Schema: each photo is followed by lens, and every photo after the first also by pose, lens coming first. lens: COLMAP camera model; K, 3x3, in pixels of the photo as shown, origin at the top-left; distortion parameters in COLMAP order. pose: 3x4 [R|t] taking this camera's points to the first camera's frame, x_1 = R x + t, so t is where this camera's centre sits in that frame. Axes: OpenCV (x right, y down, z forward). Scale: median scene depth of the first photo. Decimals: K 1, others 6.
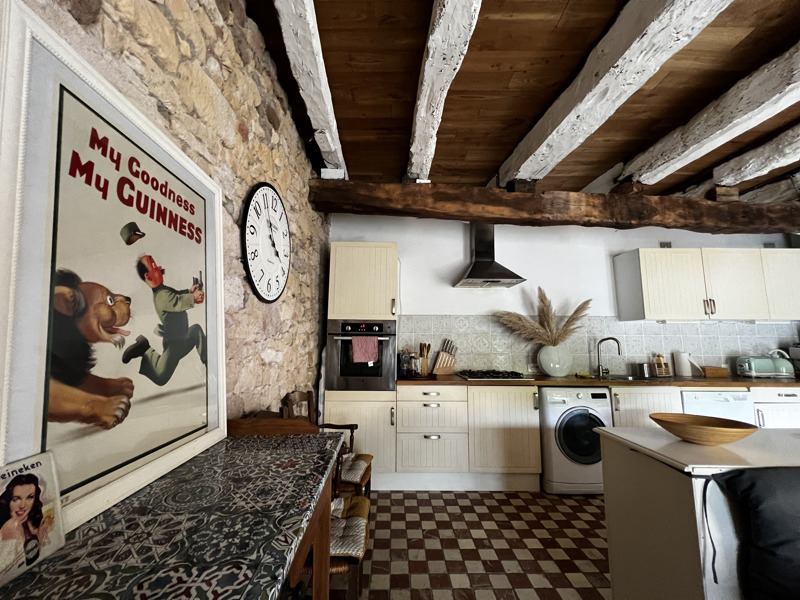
lens RADIAL K [[326.8, 0, 402.5], [0, 326.8, 300.6], [0, 0, 1]] dist [-0.000457, 0.000248]
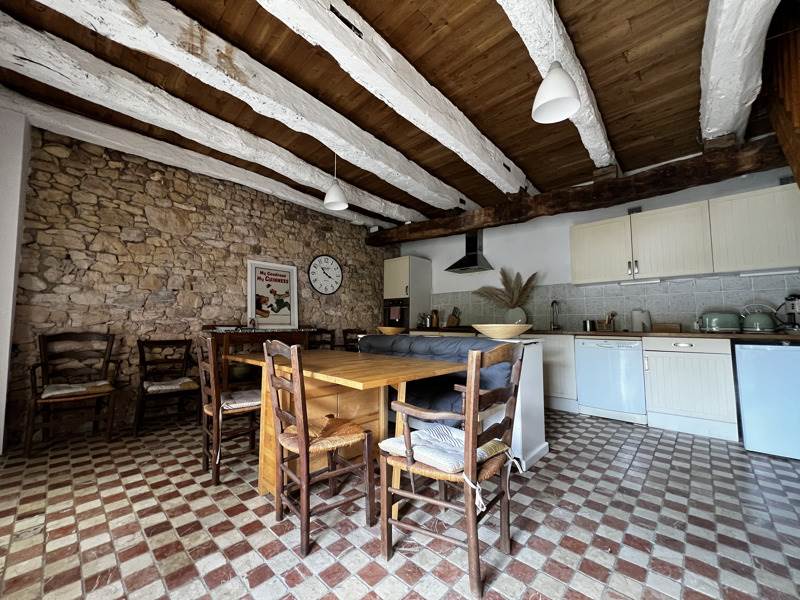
lens RADIAL K [[326.8, 0, 396.3], [0, 326.8, 300.7], [0, 0, 1]] dist [-0.000457, 0.000248]
pose [[0.706647, -0.056193, -0.705331, 3.555638], [0.090277, 0.995855, 0.011107, 0.142866], [0.701783, -0.071524, 0.708791, -1.120921]]
